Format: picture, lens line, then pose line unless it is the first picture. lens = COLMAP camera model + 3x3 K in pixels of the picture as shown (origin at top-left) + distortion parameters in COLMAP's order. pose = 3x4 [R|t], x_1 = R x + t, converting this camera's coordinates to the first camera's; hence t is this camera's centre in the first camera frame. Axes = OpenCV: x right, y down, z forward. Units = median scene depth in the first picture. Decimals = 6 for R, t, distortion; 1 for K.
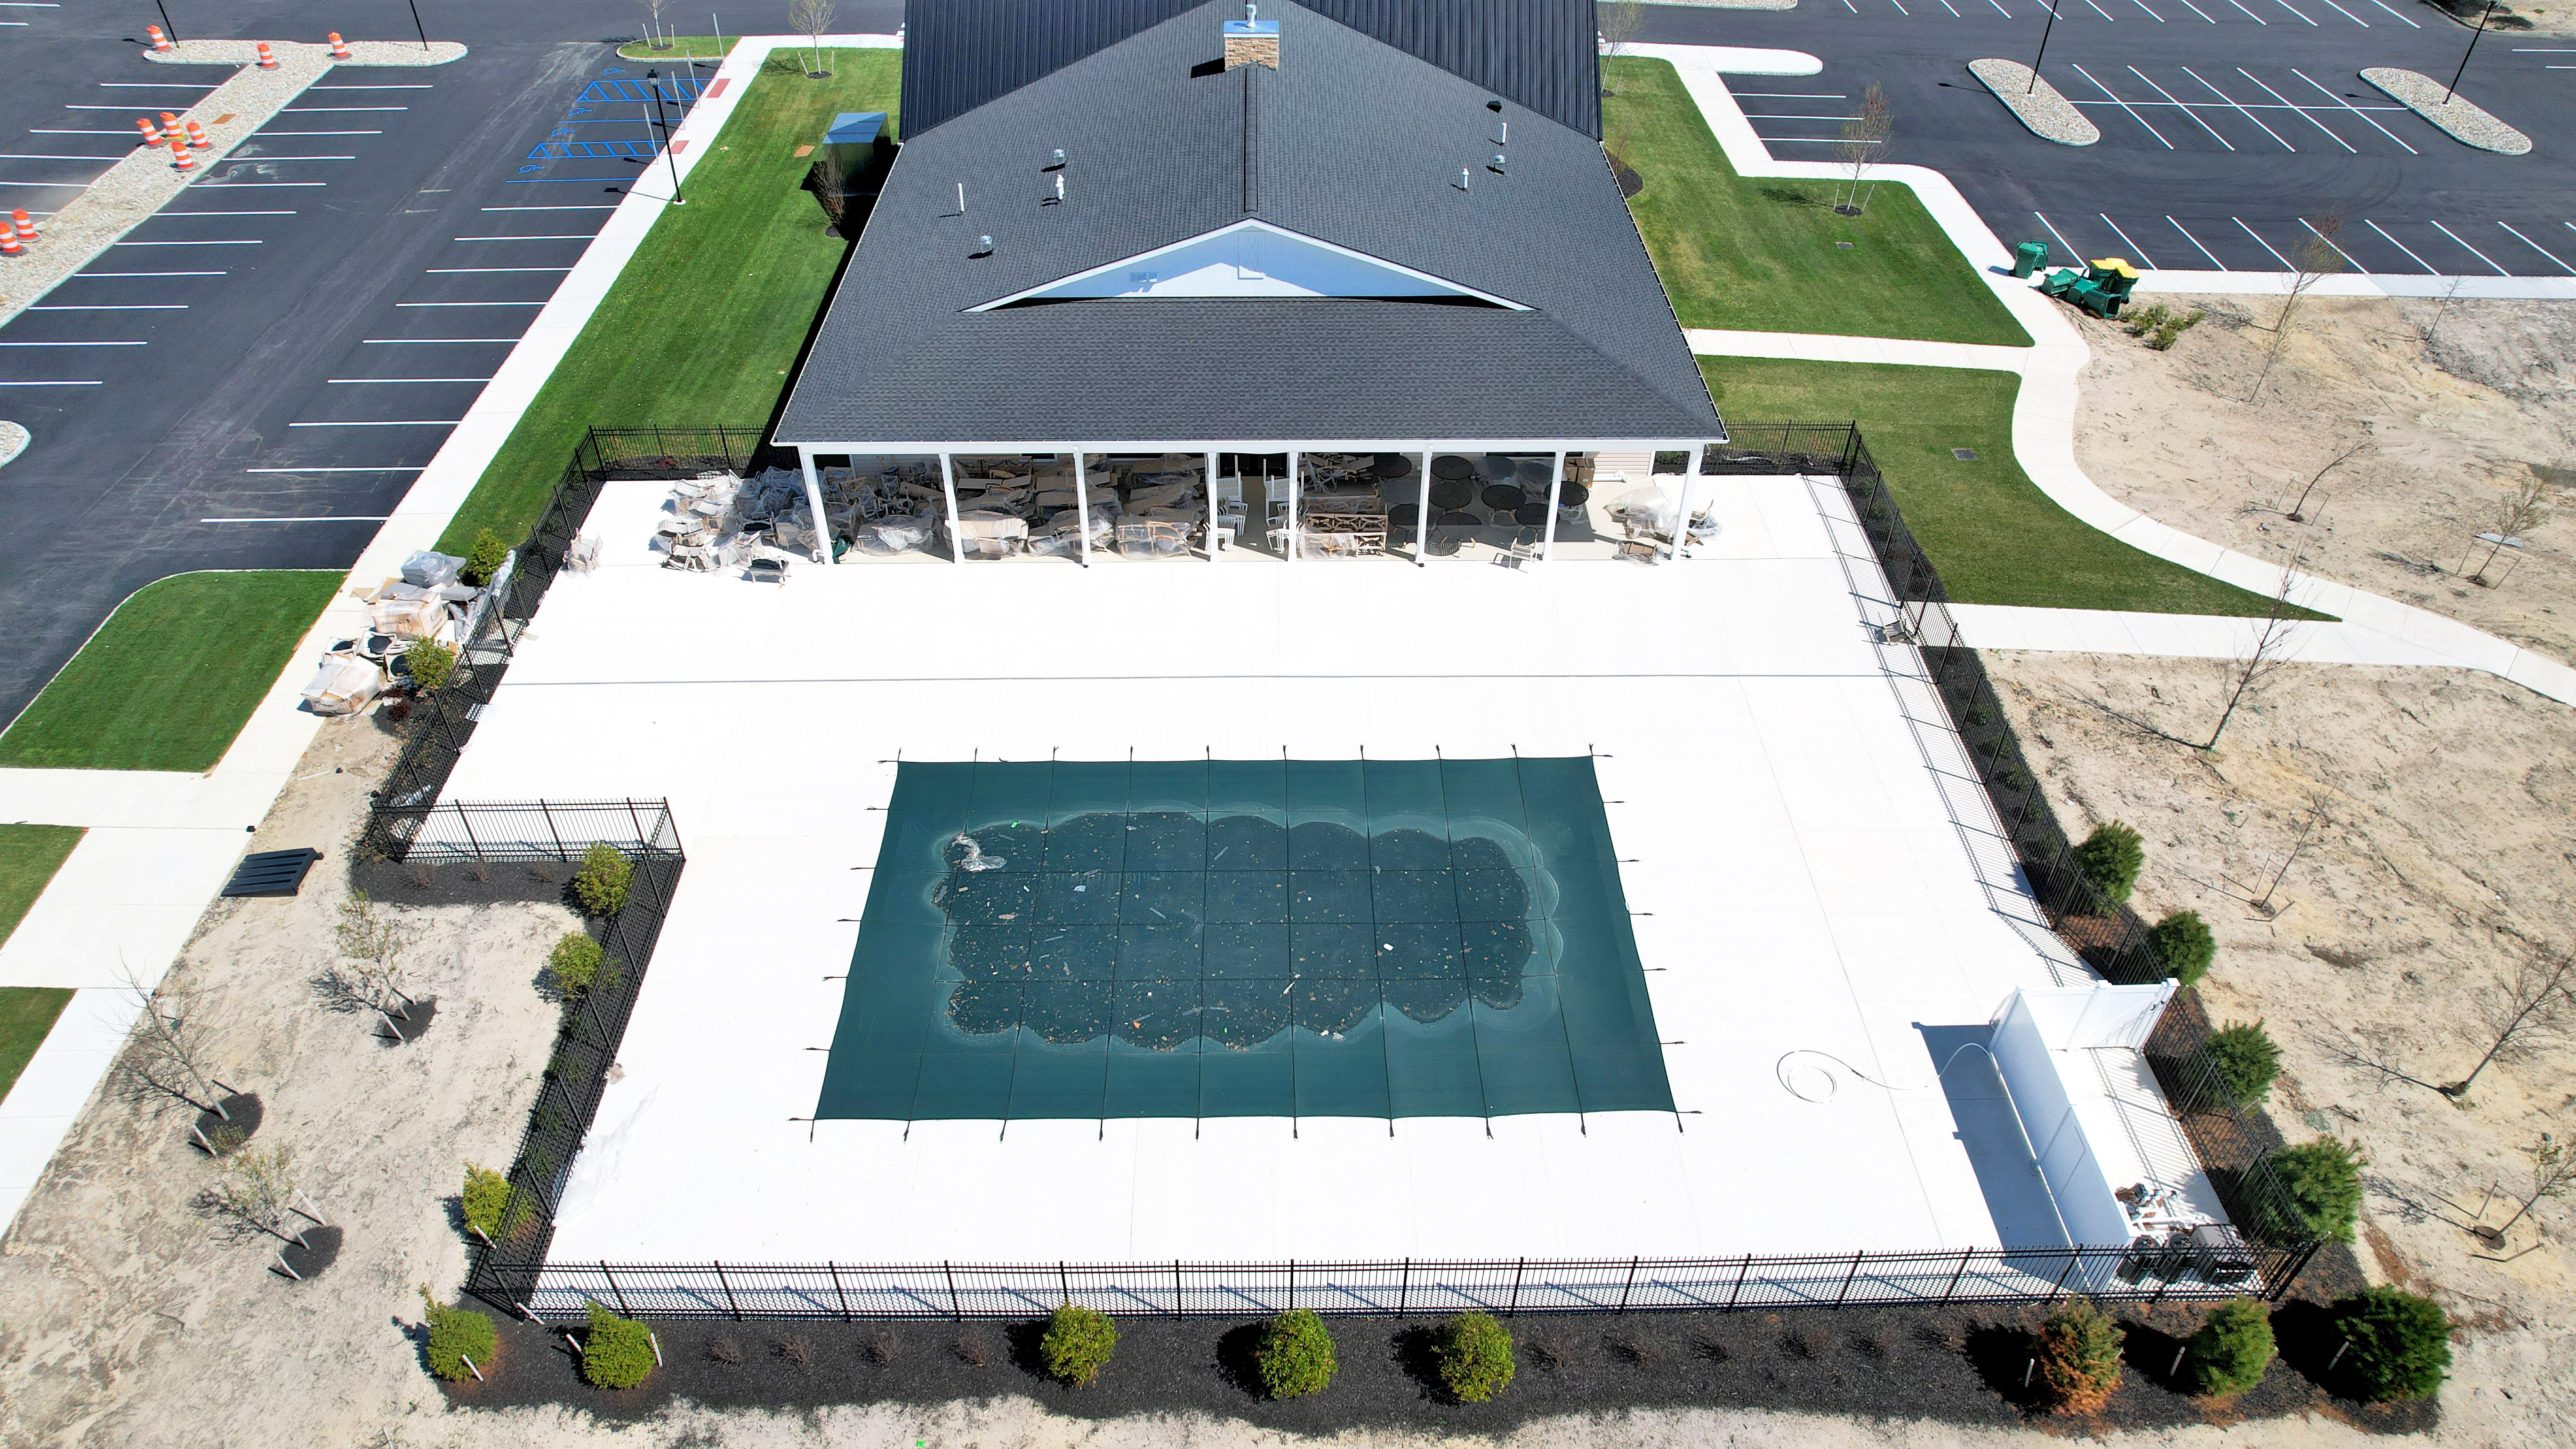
lens RADIAL K [[1658.9, 0, 1288.0], [0, 1658.9, 724.5], [0, 0, 1]] dist [-0.100368, 0.096607]
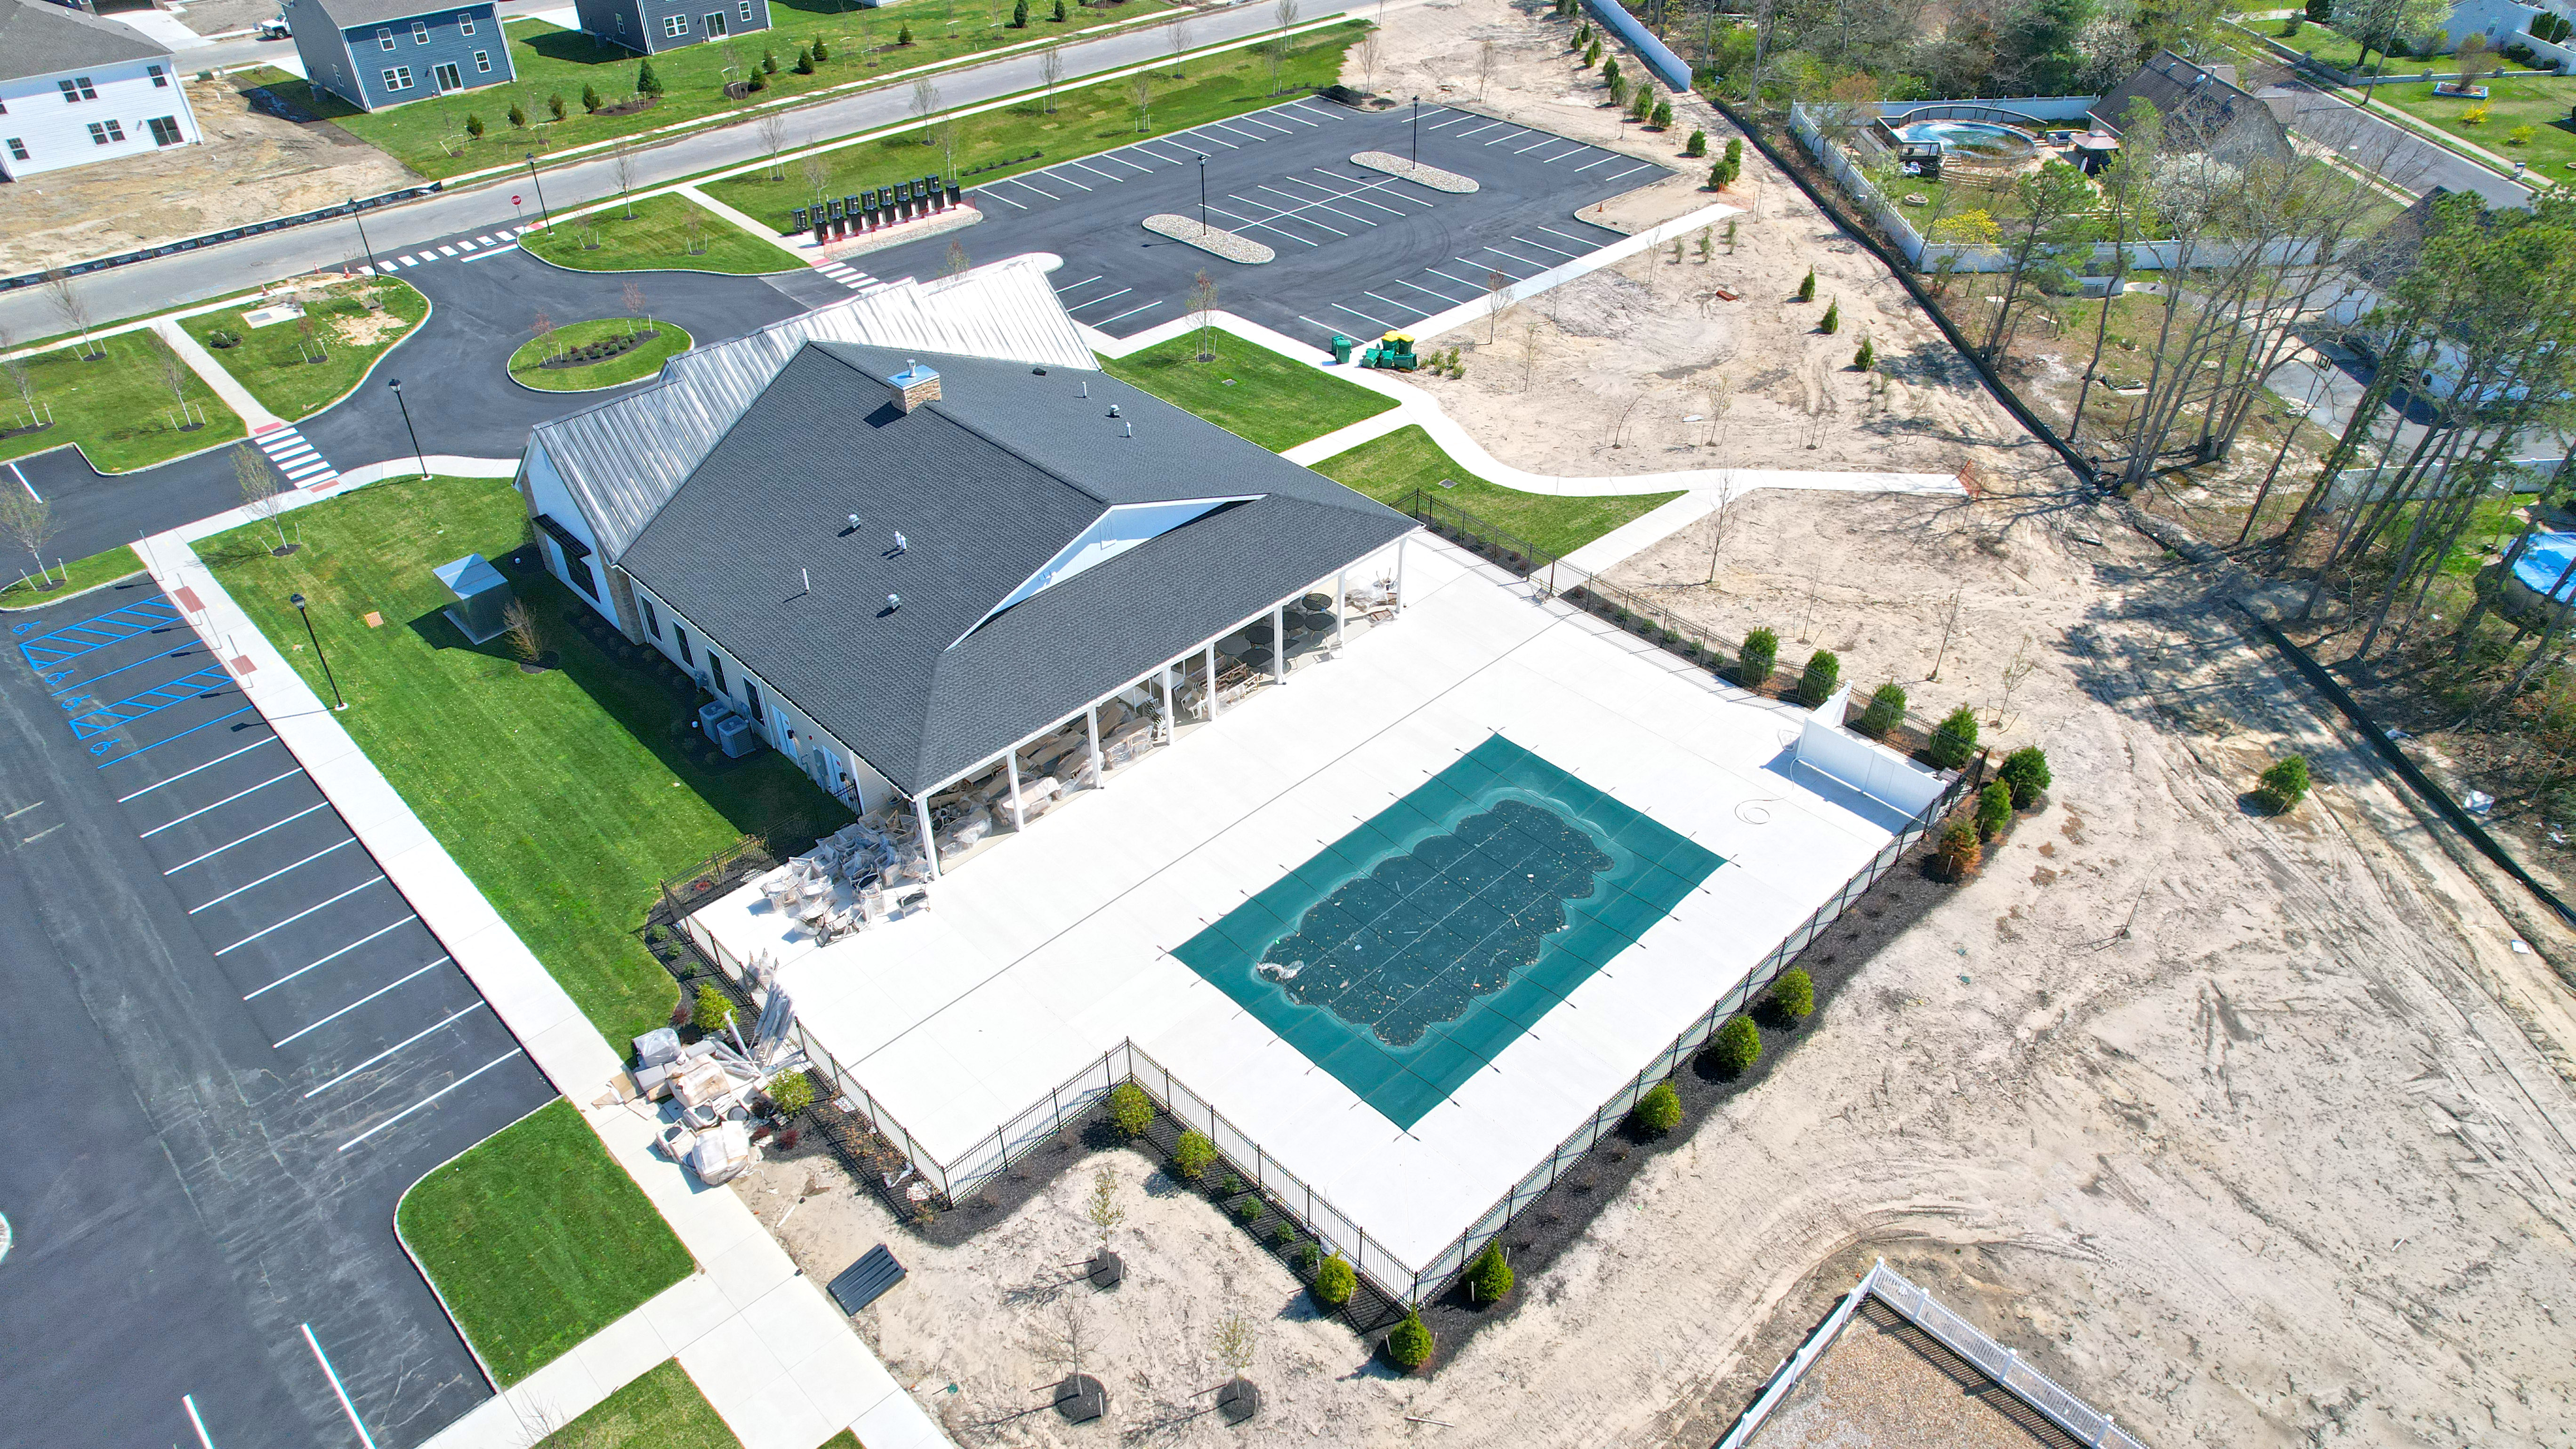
lens RADIAL K [[1653.4, 0, 1288.0], [0, 1653.4, 724.5], [0, 0, 1]] dist [-0.073553, 0.062012]
pose [[0.724162, -0.423008, 0.544660, -0.774308], [0.455594, 0.886344, 0.082632, -0.198052], [-0.517710, 0.188305, 0.834577, -0.206227]]
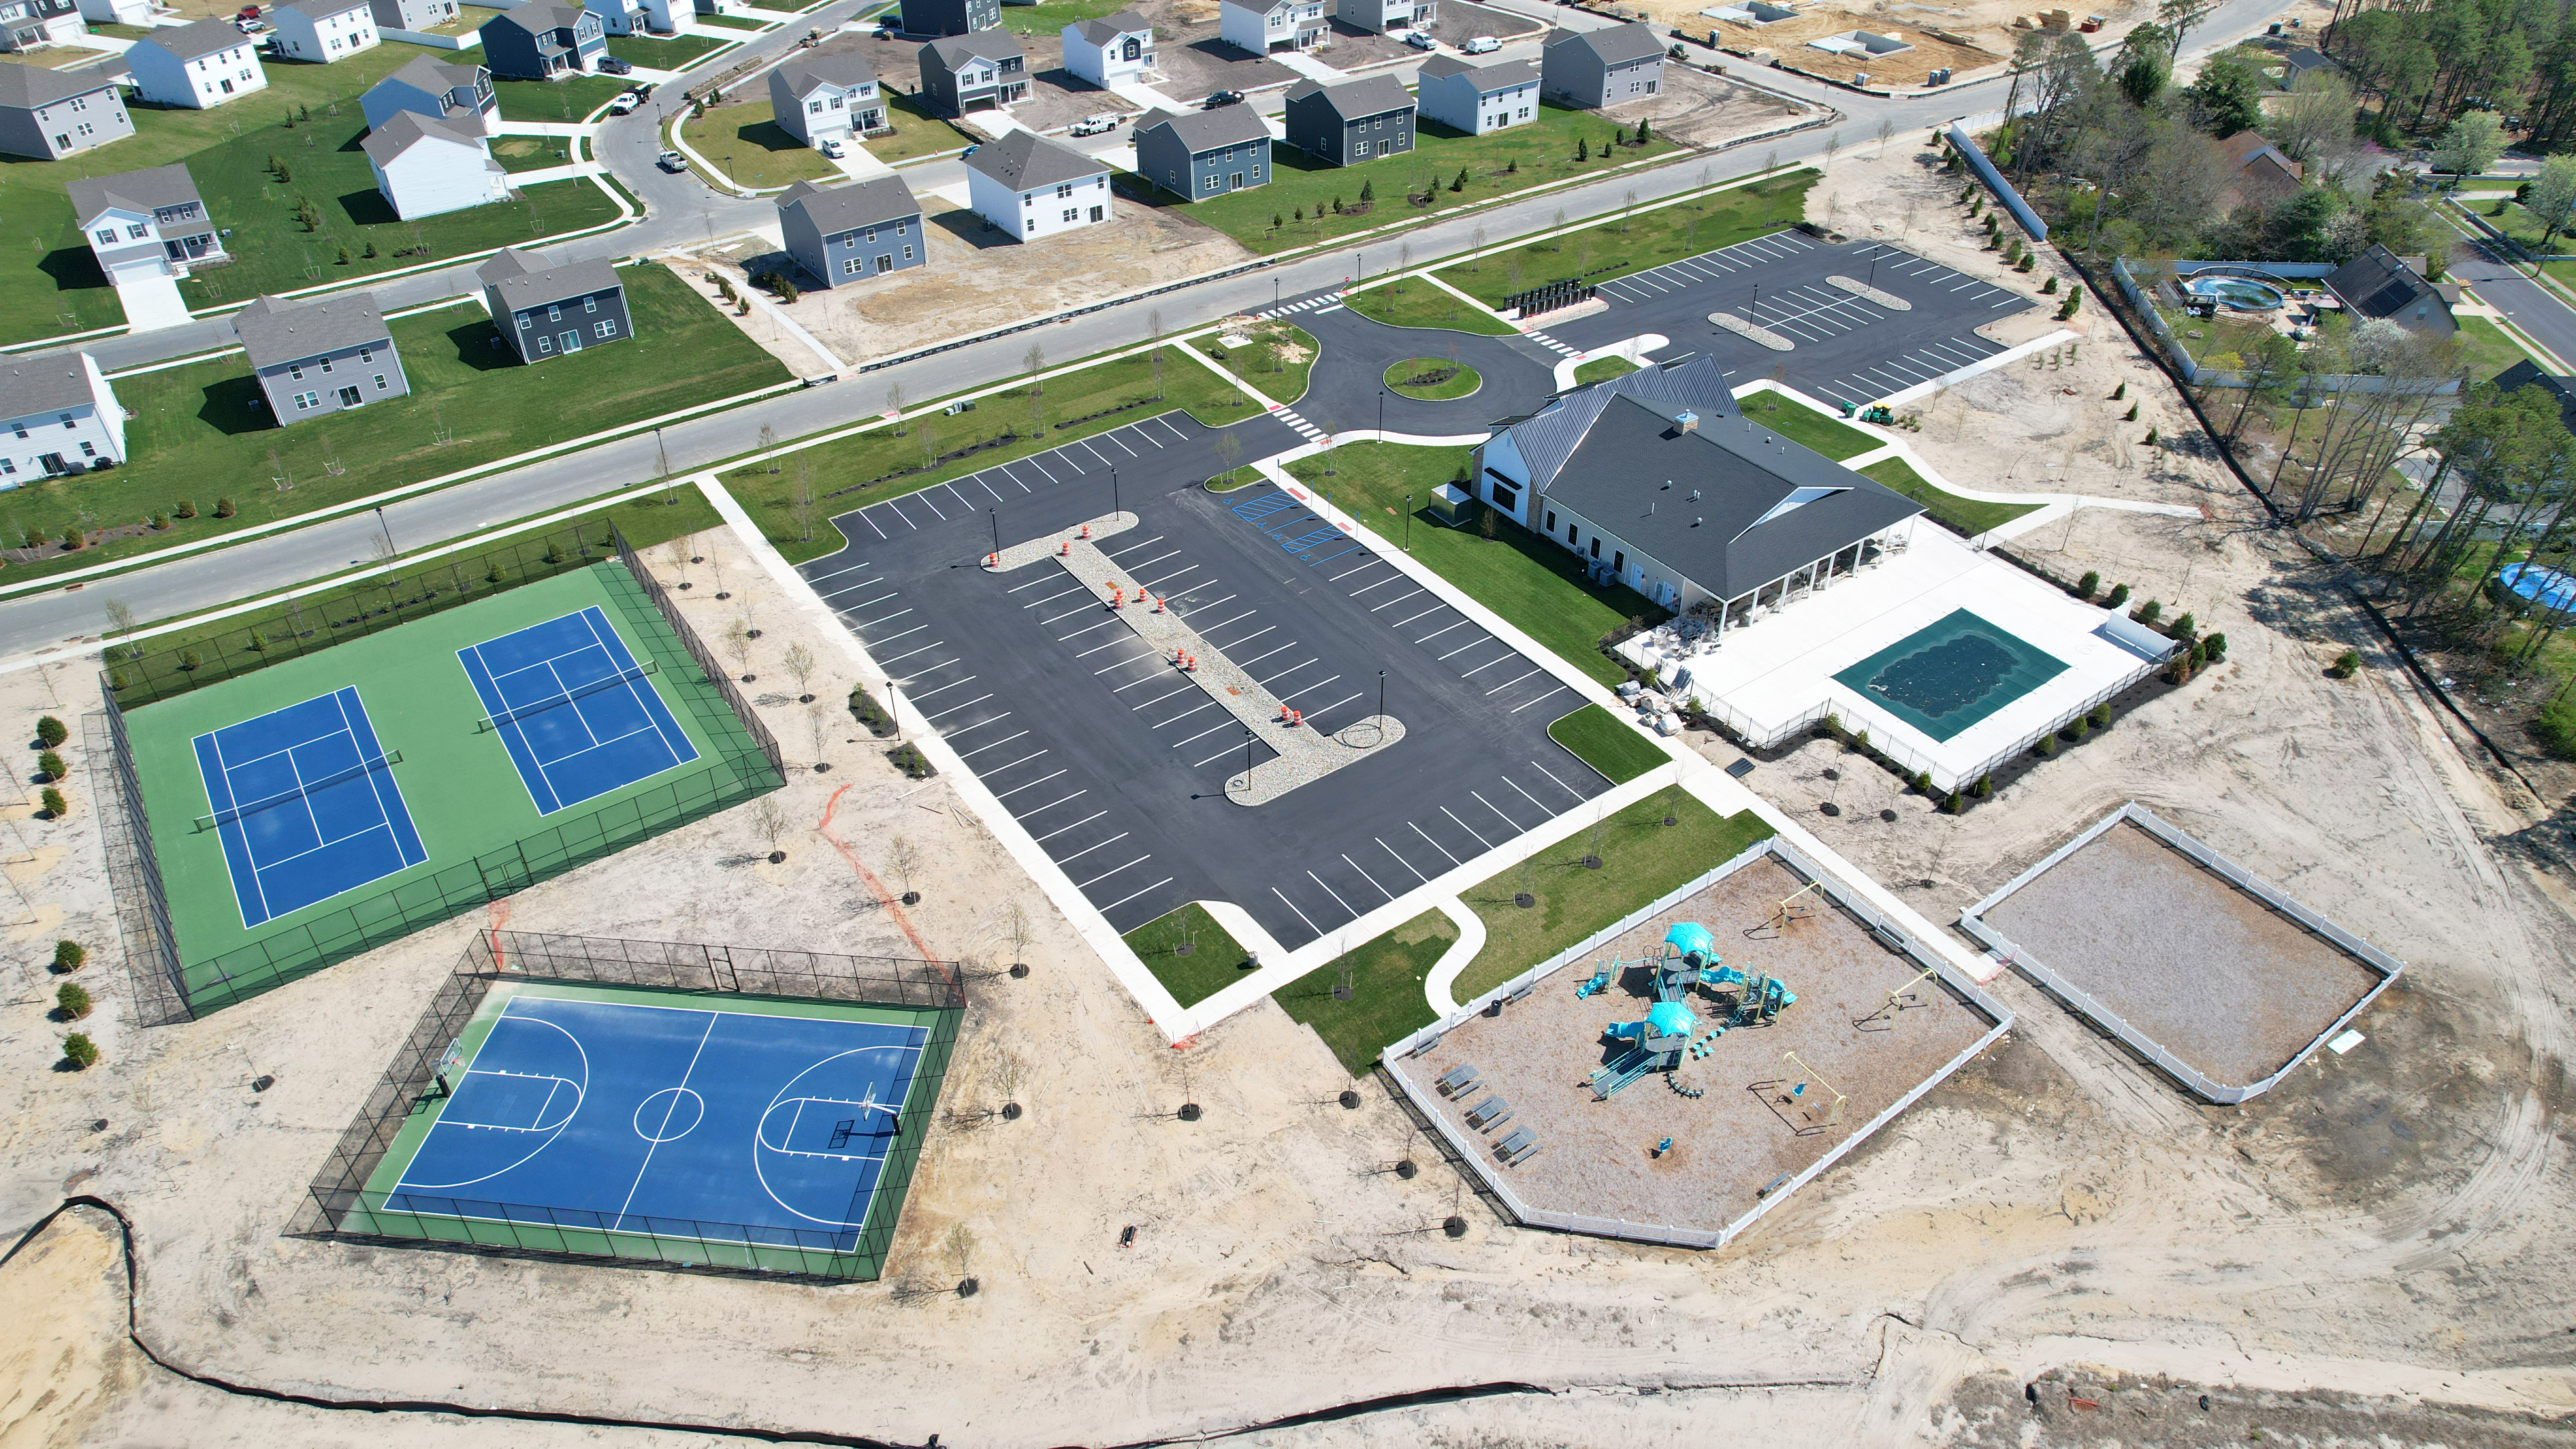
lens RADIAL K [[1658.9, 0, 1288.0], [0, 1658.9, 724.5], [0, 0, 1]] dist [-0.100368, 0.096607]
pose [[0.823034, -0.353175, 0.444841, -2.402975], [0.376644, 0.925579, 0.037993, -0.384640], [-0.425153, 0.136277, 0.894804, -1.314477]]
